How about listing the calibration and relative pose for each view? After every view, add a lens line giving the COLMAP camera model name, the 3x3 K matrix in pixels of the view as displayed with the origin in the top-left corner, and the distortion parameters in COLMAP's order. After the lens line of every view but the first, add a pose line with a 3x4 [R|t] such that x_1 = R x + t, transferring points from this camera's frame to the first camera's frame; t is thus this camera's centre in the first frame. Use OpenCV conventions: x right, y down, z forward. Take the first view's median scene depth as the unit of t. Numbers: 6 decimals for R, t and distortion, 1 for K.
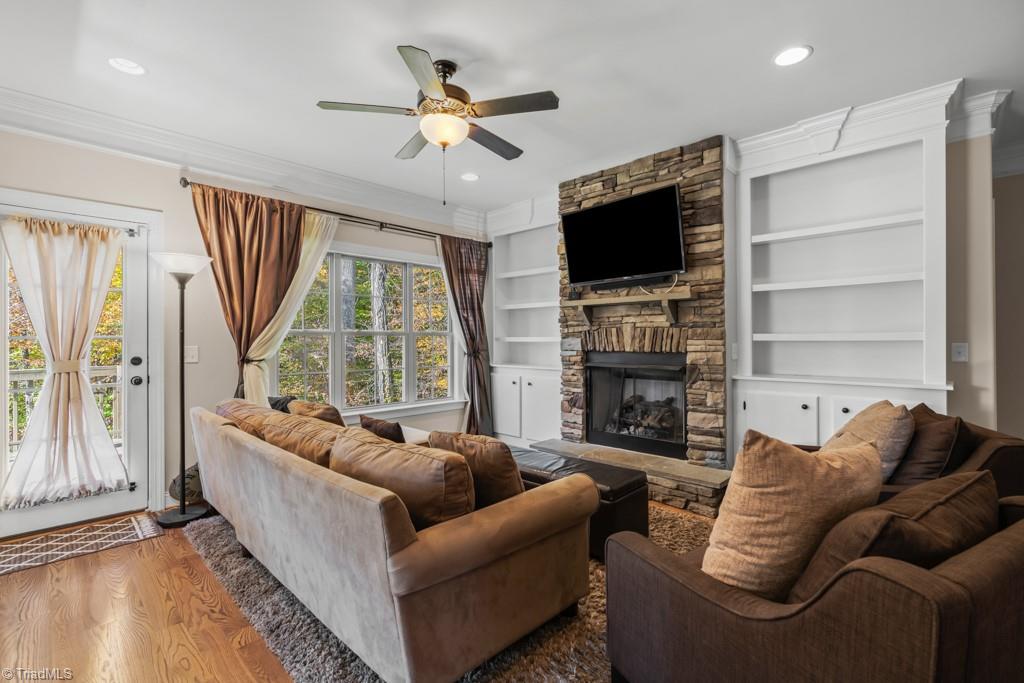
lens RADIAL K [[460.9, 0, 501.6], [0, 460.9, 325.8], [0, 0, 1]] dist [-0.004300, -0.000187]
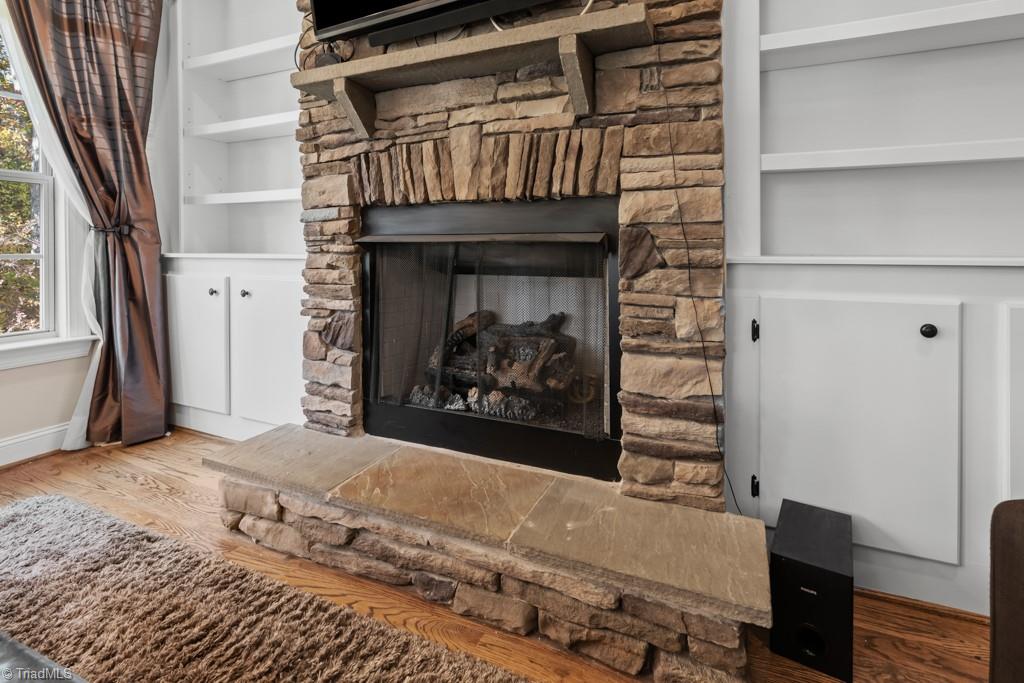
lens RADIAL K [[460.9, 0, 514.8], [0, 460.9, 333.9], [0, 0, 1]] dist [-0.004300, -0.000187]
pose [[0.929844, -0.055558, 0.363735, 0.170726], [-0.020209, 0.979332, 0.201248, 0.087764], [-0.367399, -0.194479, 0.909503, 0.622491]]
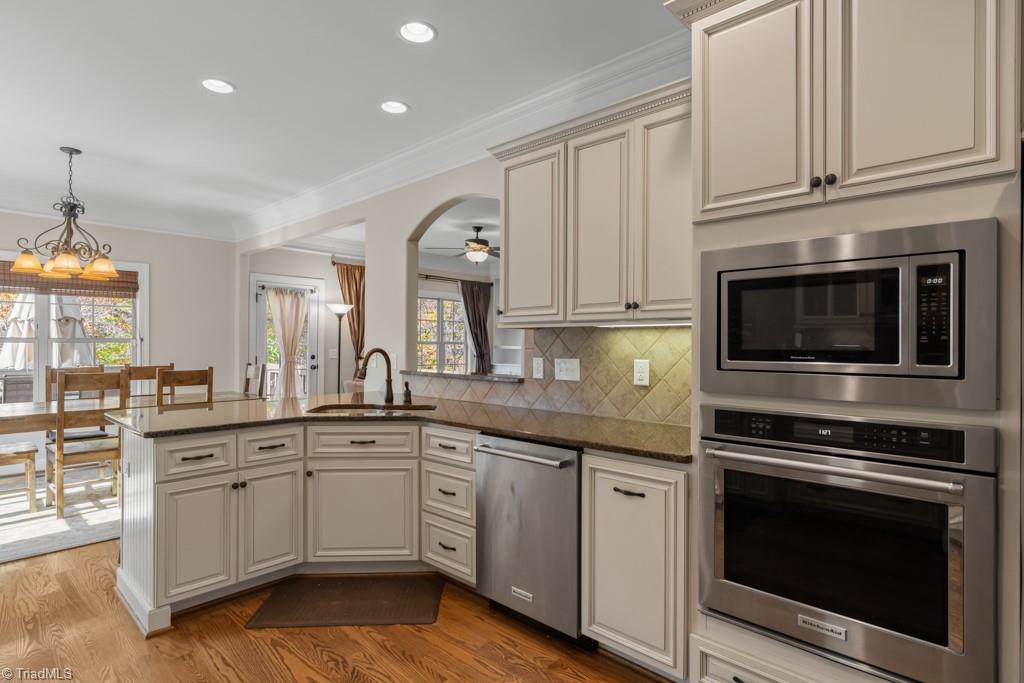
lens RADIAL K [[528.7, 0, 513.4], [0, 528.7, 343.8], [0, 0, 1]] dist [-0.006281, 0.001969]
pose [[0.999365, 0.005443, 0.035226, -0.019591], [-0.006256, 0.999716, 0.023003, -0.028656], [-0.035091, -0.023208, 0.999115, -1.008026]]
